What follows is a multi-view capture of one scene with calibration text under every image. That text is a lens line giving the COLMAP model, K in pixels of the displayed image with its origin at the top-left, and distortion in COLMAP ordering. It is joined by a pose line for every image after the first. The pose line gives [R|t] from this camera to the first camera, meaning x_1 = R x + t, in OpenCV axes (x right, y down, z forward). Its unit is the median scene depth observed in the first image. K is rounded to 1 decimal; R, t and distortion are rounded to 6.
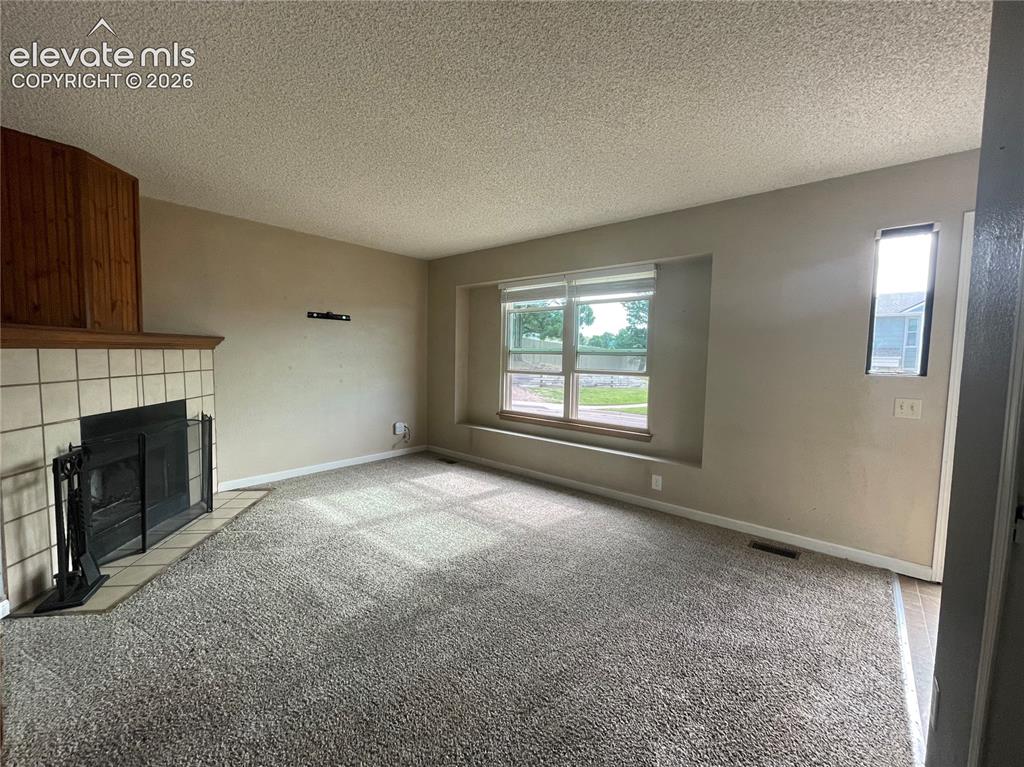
lens RADIAL K [[416.2, 0, 512.3], [0, 416.2, 382.3], [0, 0, 1]] dist [-0.004963, 0.000050]
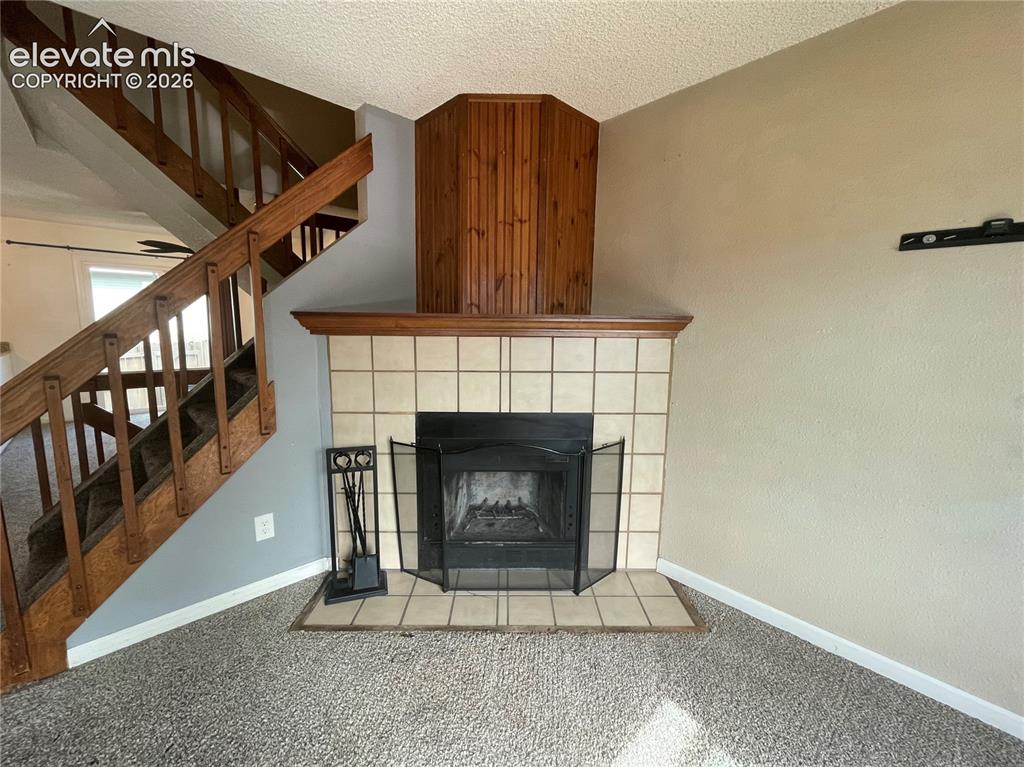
lens RADIAL K [[416.2, 0, 512.3], [0, 416.2, 382.3], [0, 0, 1]] dist [-0.004963, 0.000050]
pose [[-0.110375, 0.117433, -0.986928, -0.140146], [-0.084021, 0.988338, 0.126997, -0.090948], [0.990332, 0.096940, -0.099221, 1.041419]]
